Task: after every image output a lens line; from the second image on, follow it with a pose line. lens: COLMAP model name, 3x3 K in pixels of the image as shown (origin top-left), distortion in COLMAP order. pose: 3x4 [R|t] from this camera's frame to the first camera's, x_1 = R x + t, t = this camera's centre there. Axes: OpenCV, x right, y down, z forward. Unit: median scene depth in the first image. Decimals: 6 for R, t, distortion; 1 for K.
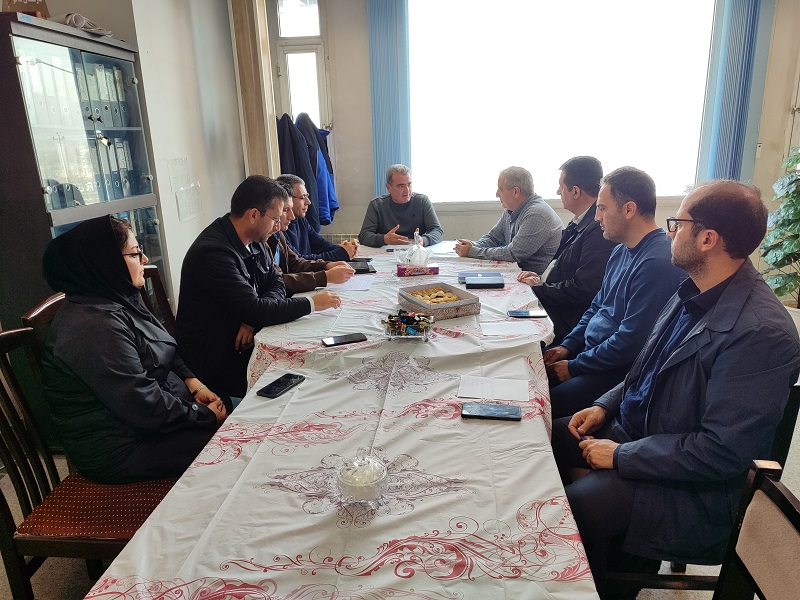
lens RADIAL K [[587.2, 0, 400.0], [0, 587.2, 300.0], [0, 0, 1]] dist [0.024315, 0.006690]
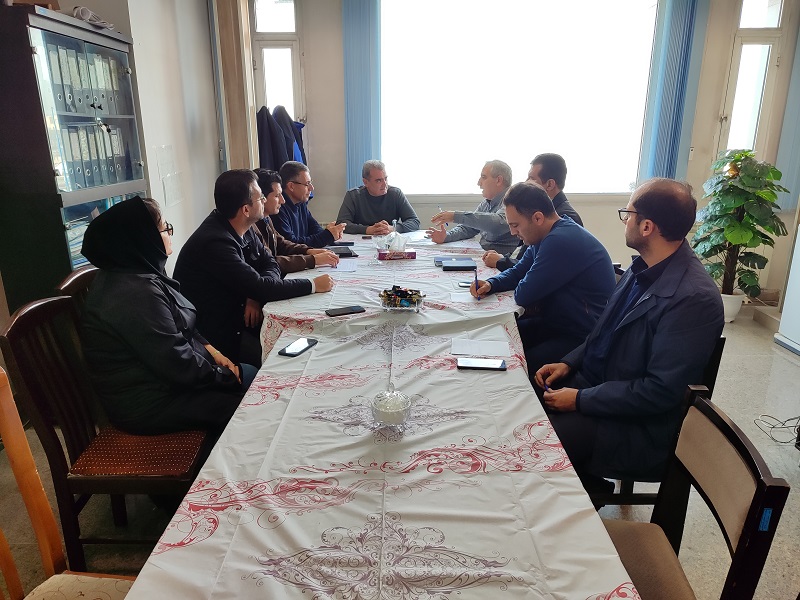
lens RADIAL K [[573.2, 0, 400.0], [0, 573.2, 300.0], [0, 0, 1]] dist [0.043125, -0.005206]
pose [[0.996496, 0.006074, 0.083414, -0.081934], [-0.007355, 0.999860, 0.015062, 0.028533], [-0.083310, -0.015622, 0.996401, -0.122810]]
